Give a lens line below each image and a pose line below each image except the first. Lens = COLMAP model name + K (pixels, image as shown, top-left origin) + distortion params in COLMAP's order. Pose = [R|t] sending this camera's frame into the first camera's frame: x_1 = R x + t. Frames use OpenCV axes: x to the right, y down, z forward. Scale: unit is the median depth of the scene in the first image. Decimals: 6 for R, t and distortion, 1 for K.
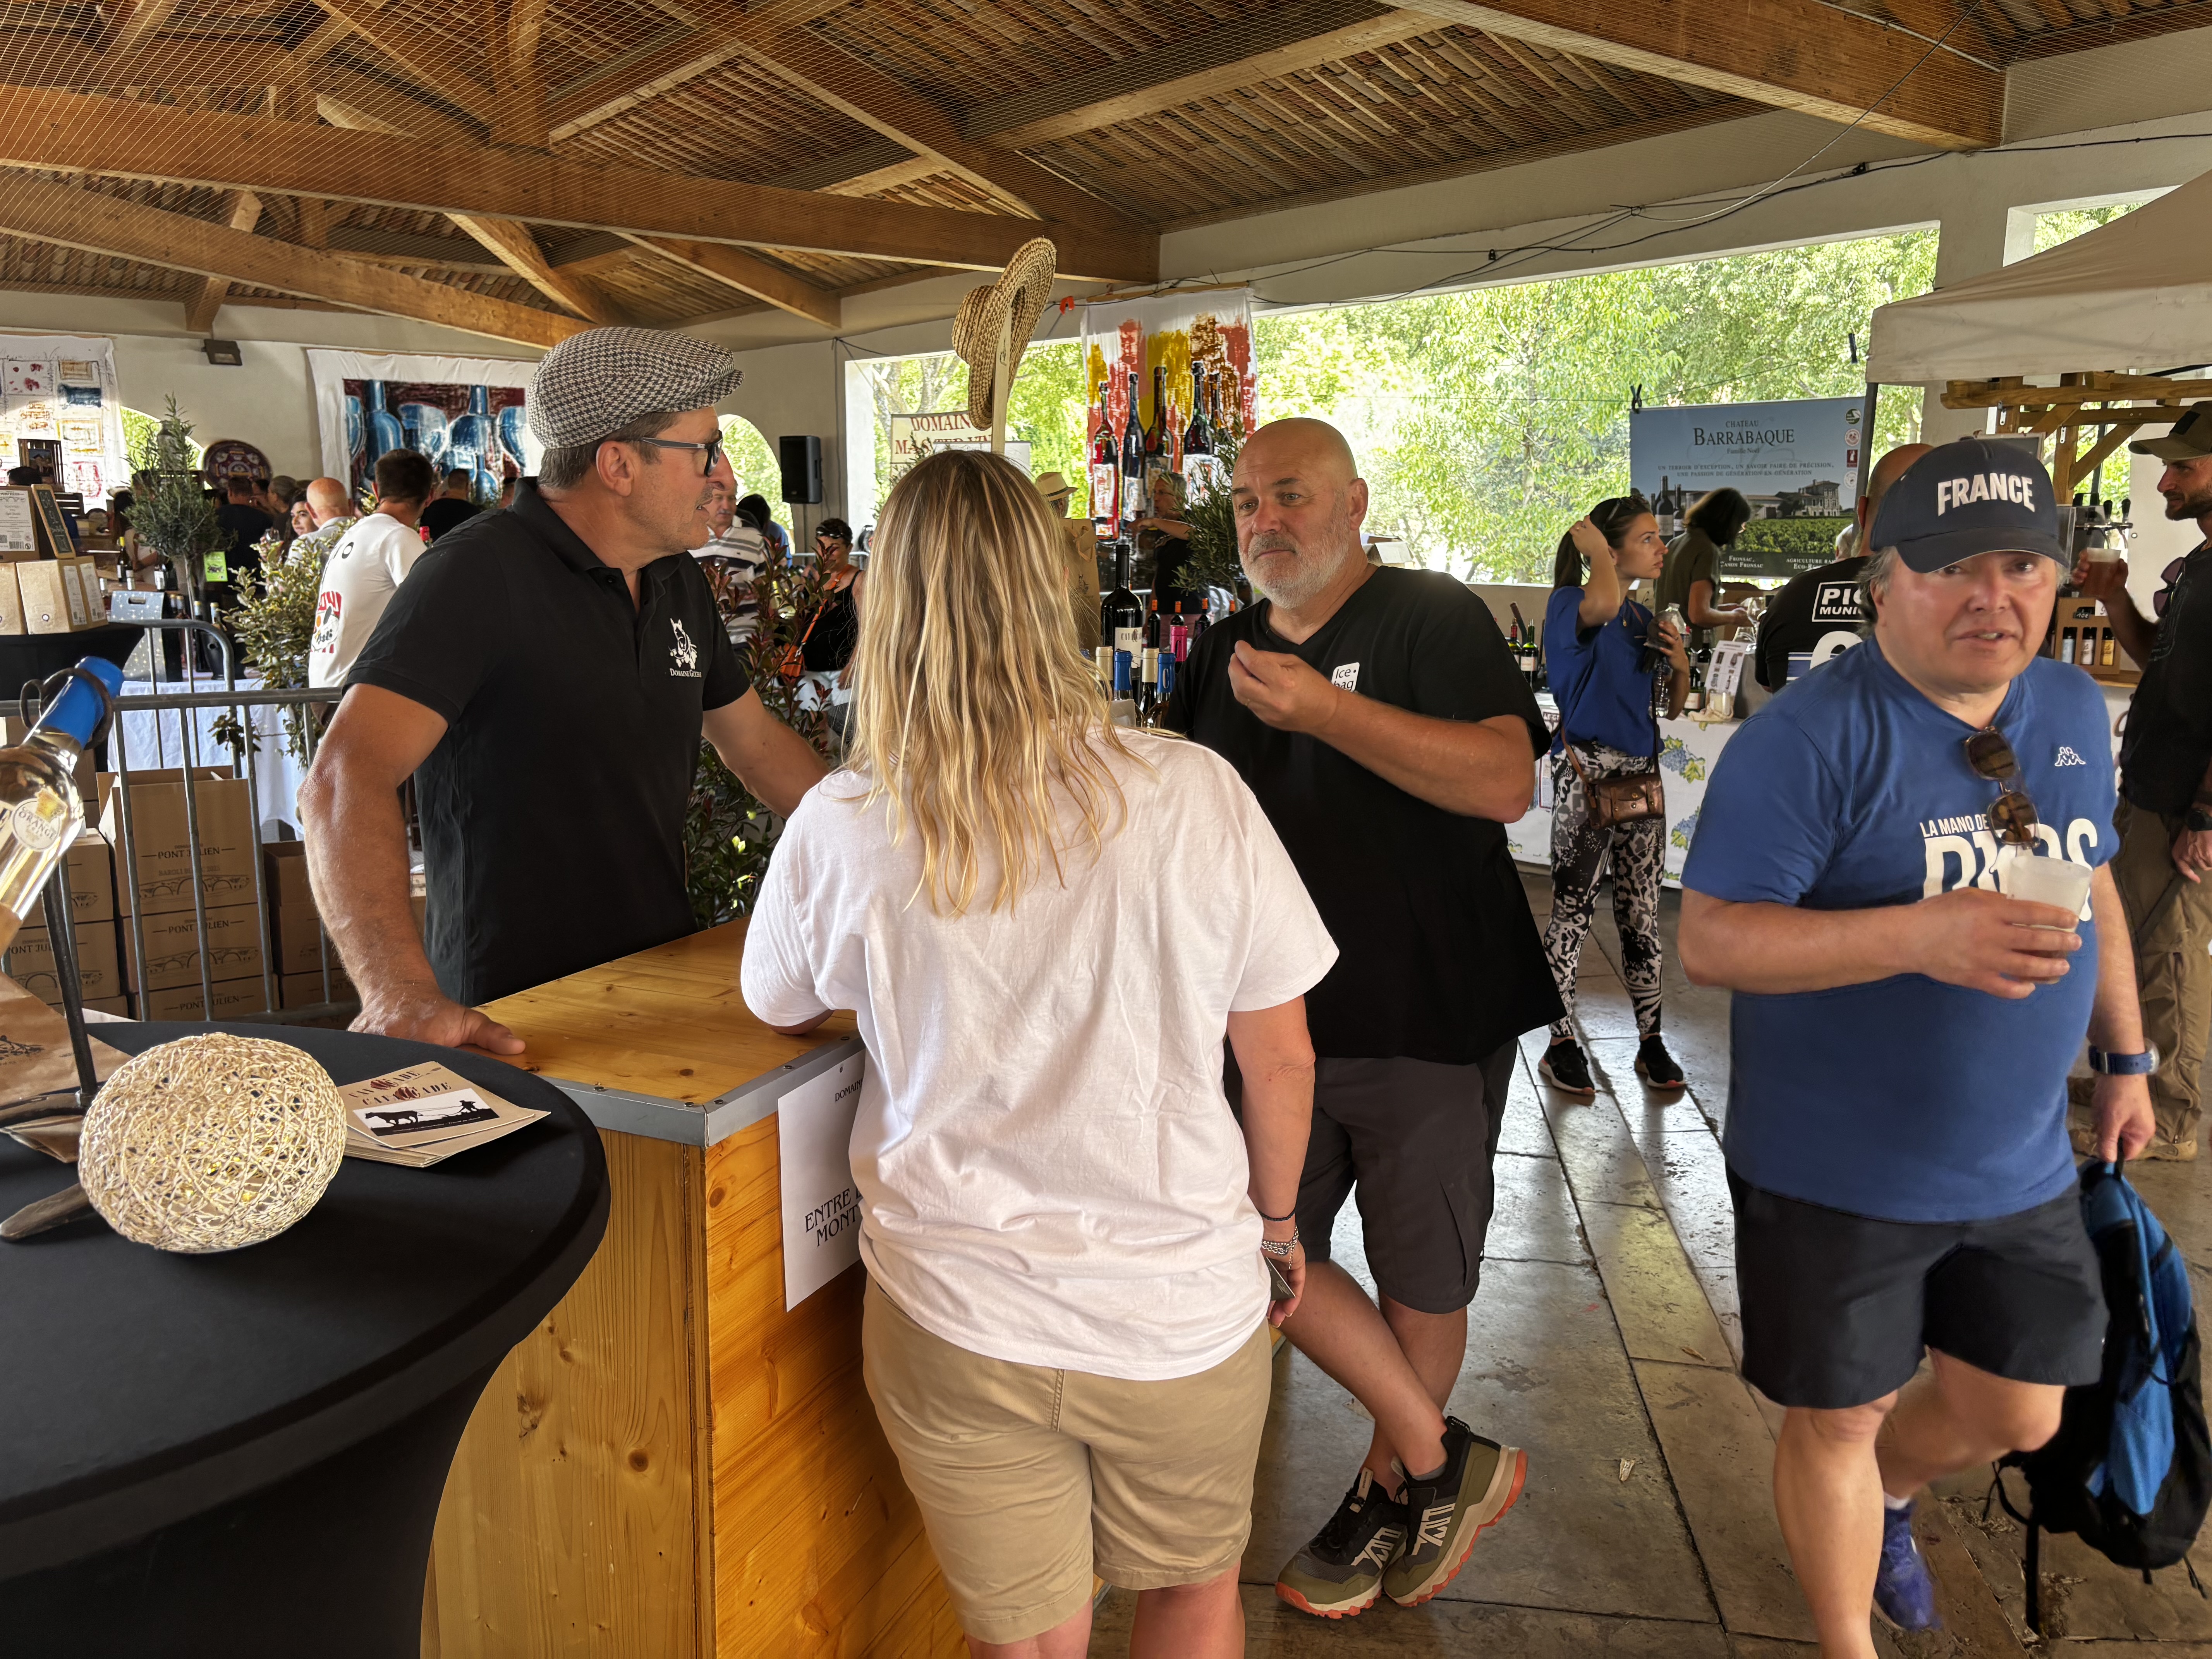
lens RADIAL K [[1703.2, 0, 1106.0], [0, 1703.2, 829.5], [0, 0, 1]] dist [0.055073, -0.068487]
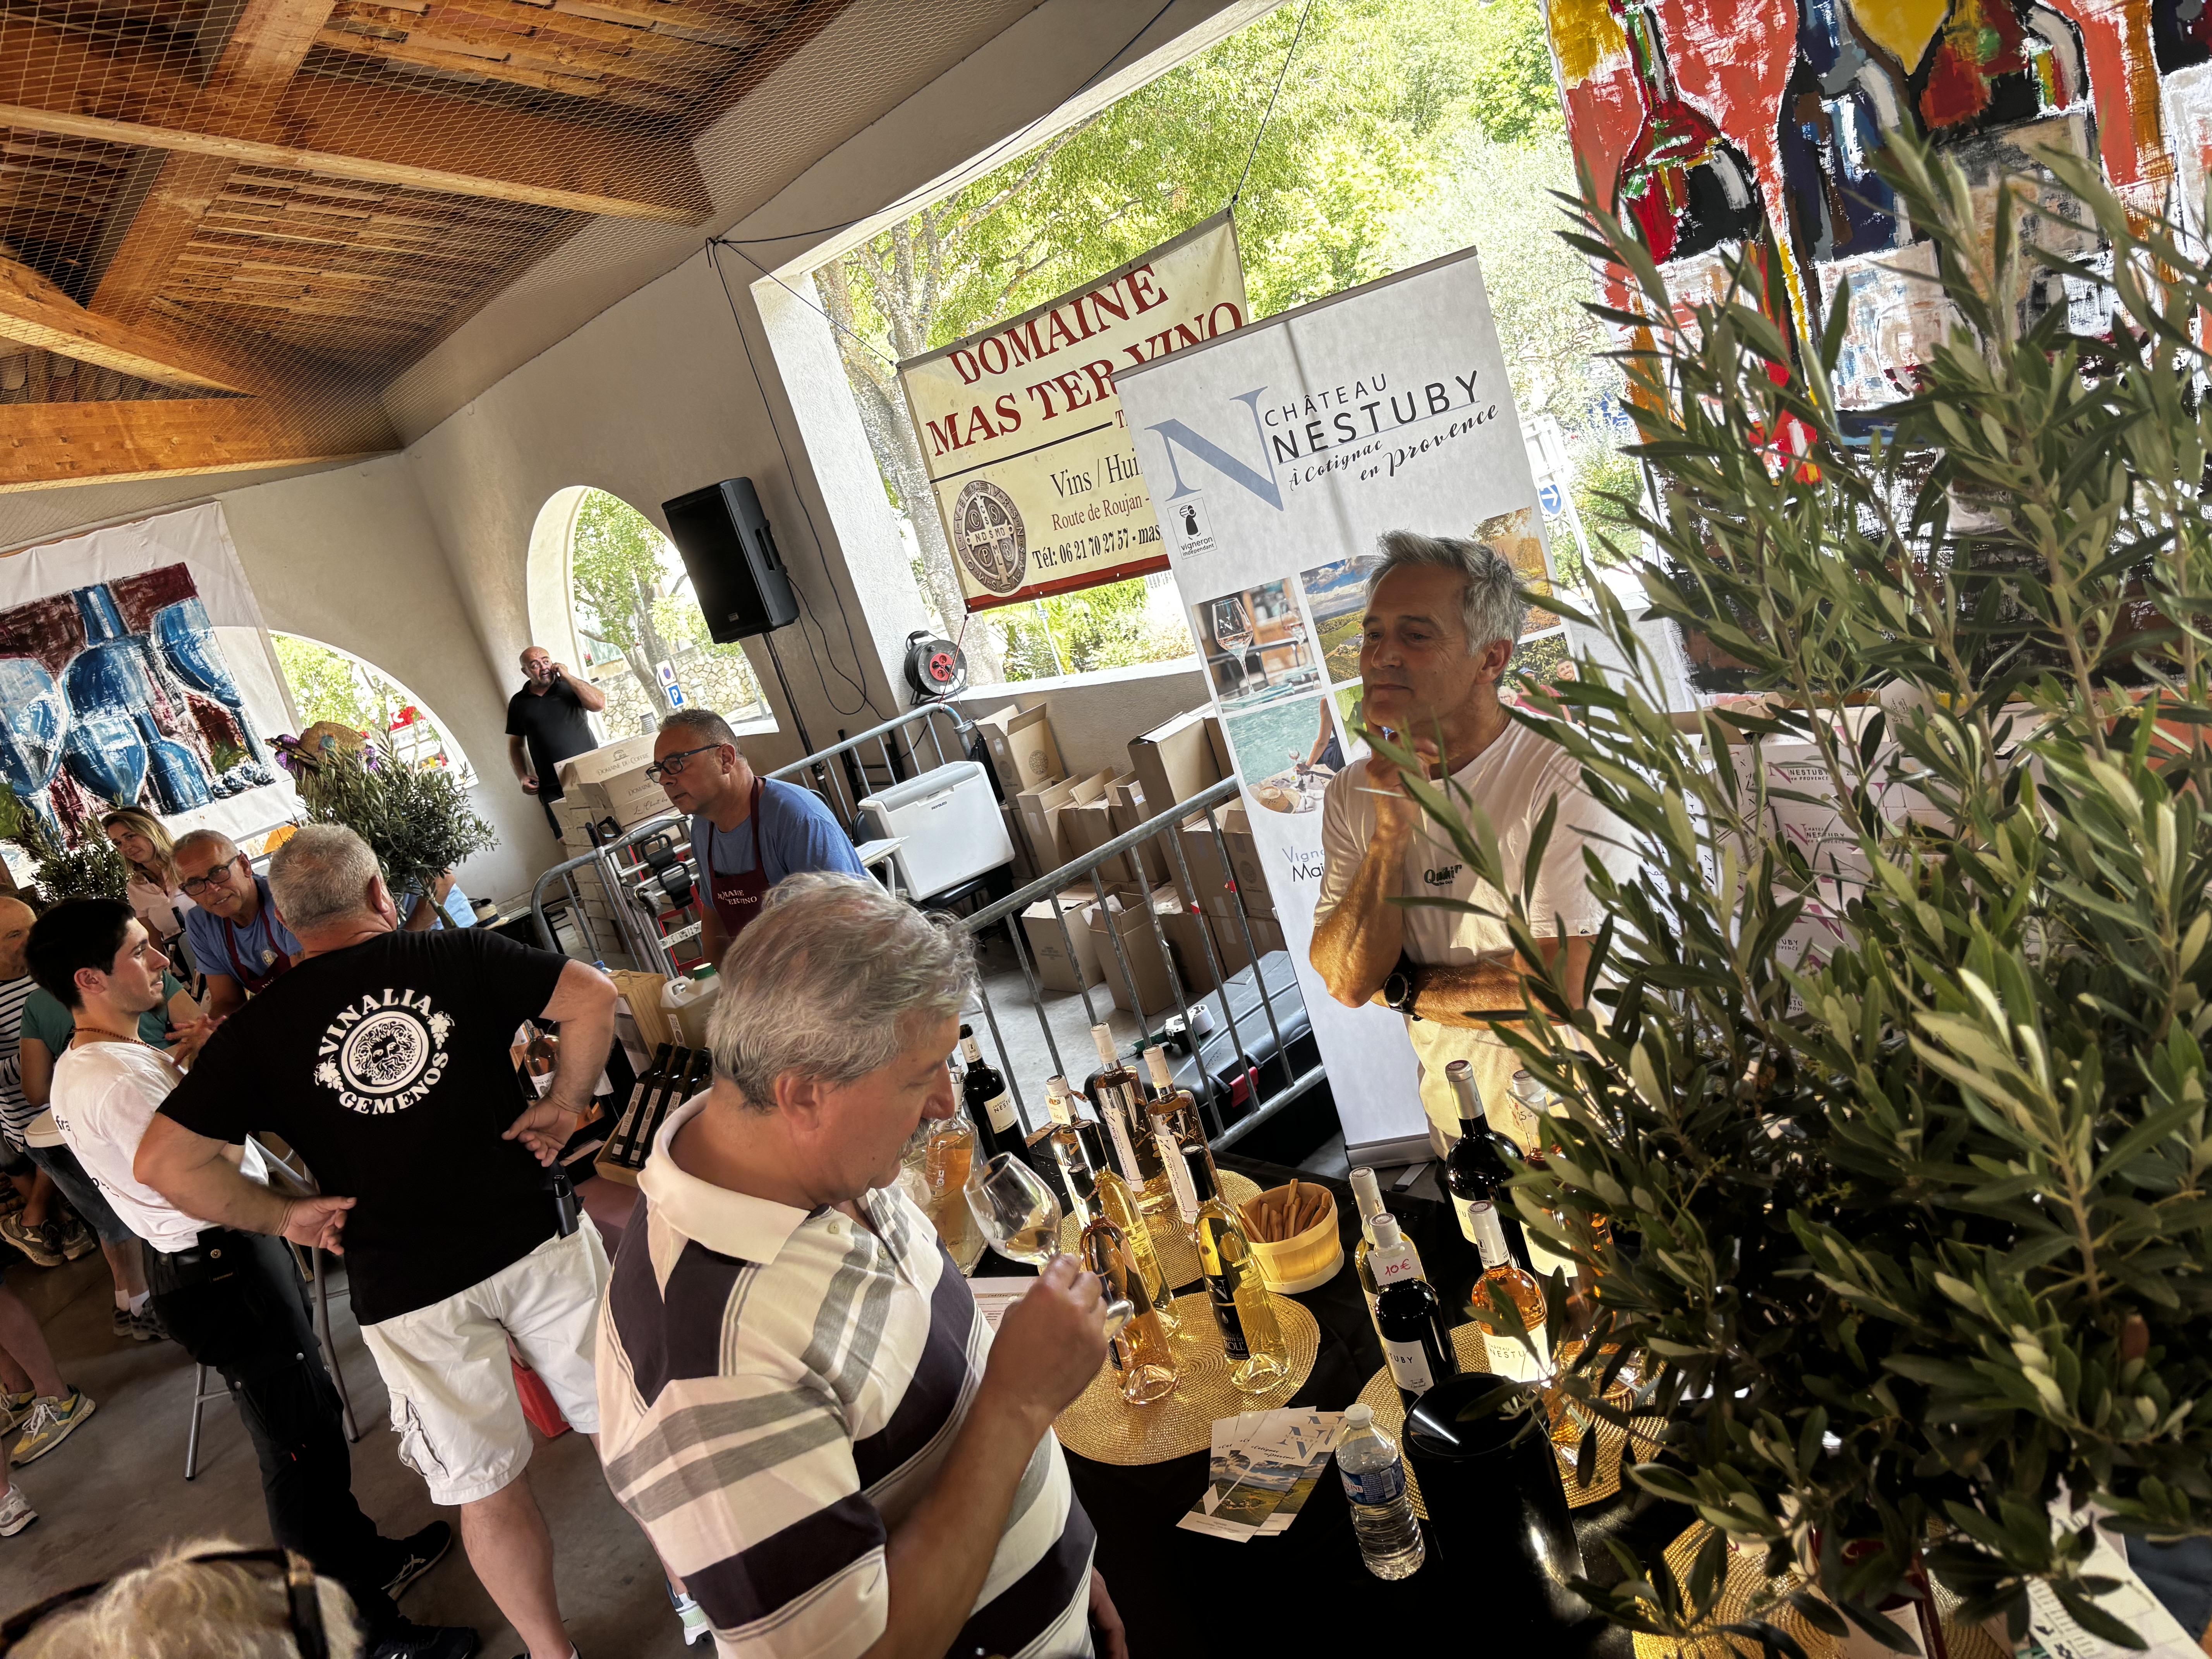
lens RADIAL K [[1703.2, 0, 1106.0], [0, 1703.2, 829.5], [0, 0, 1]] dist [0.055073, -0.068487]
pose [[0.950241, -0.309092, -0.038781, -0.087877], [0.310414, 0.949974, 0.034521, -0.123614], [0.026171, -0.044842, 0.998651, 0.534384]]
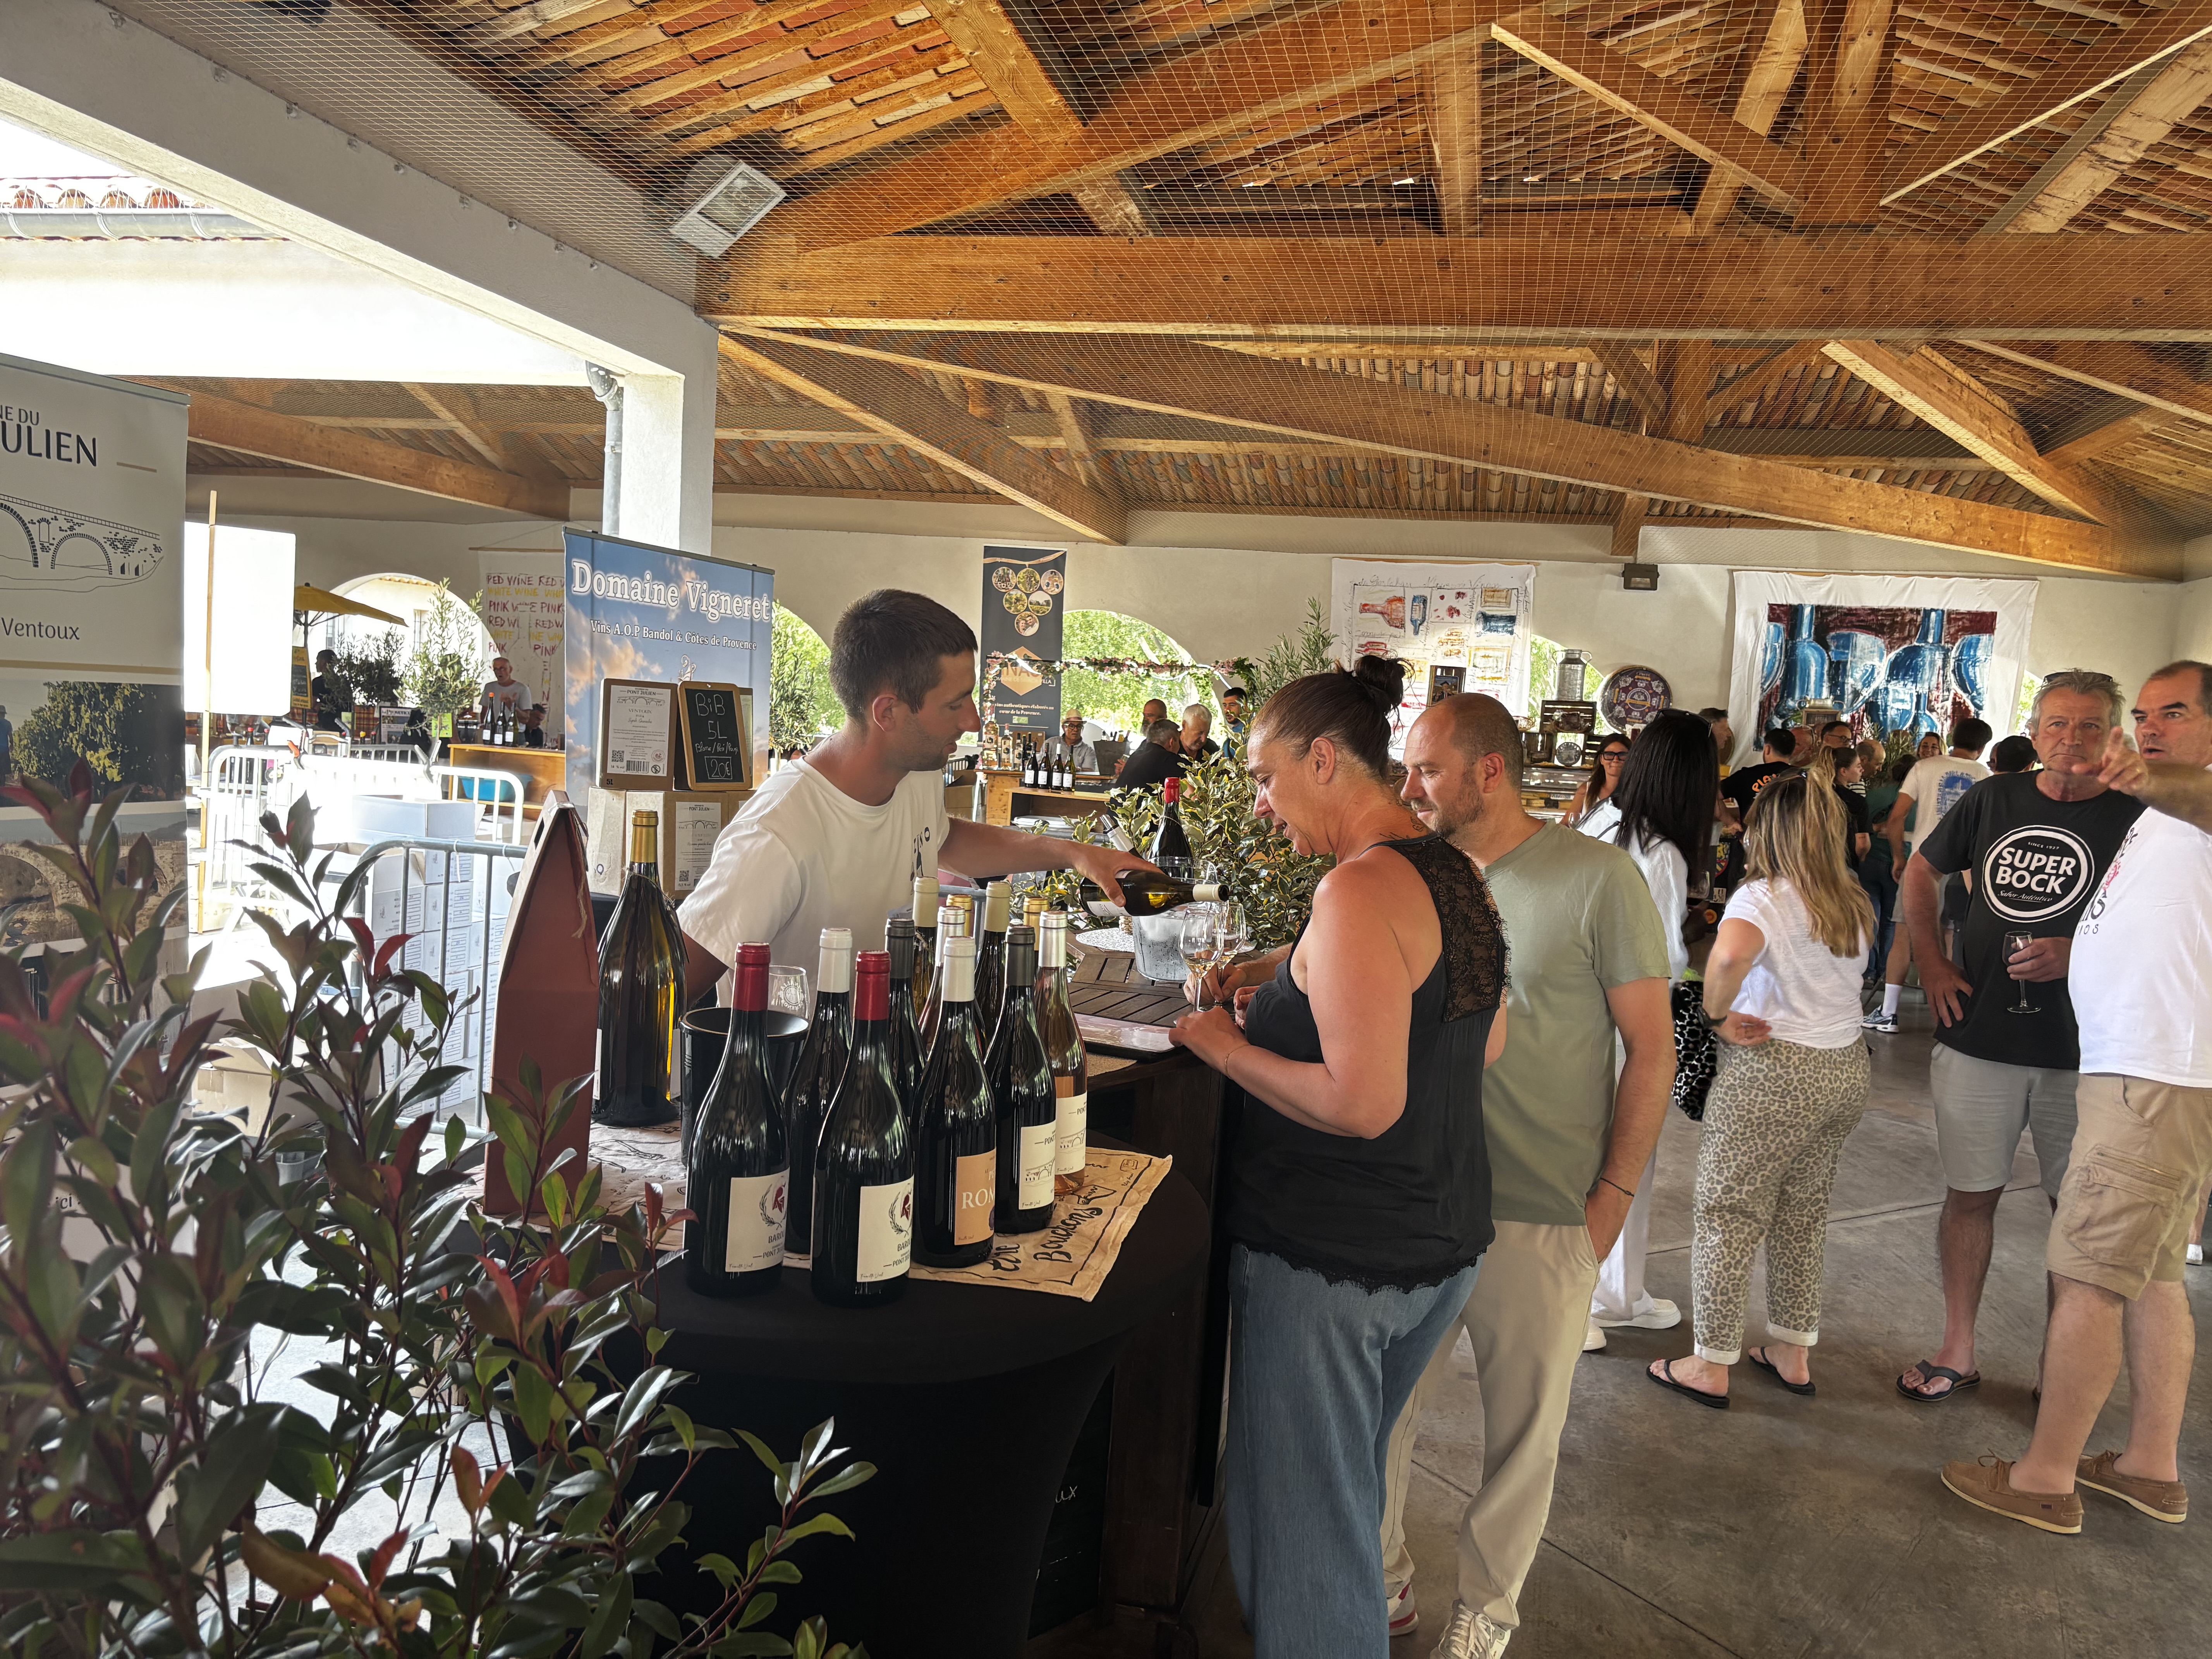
lens RADIAL K [[1769.8, 0, 1106.0], [0, 1769.8, 829.5], [0, 0, 1]] dist [0.062570, 0.000948]
pose [[0.667386, 0.083766, -0.739986, 0.008492], [-0.189614, 0.980019, -0.060074, -0.035142], [0.720168, 0.180404, 0.669934, 0.186669]]
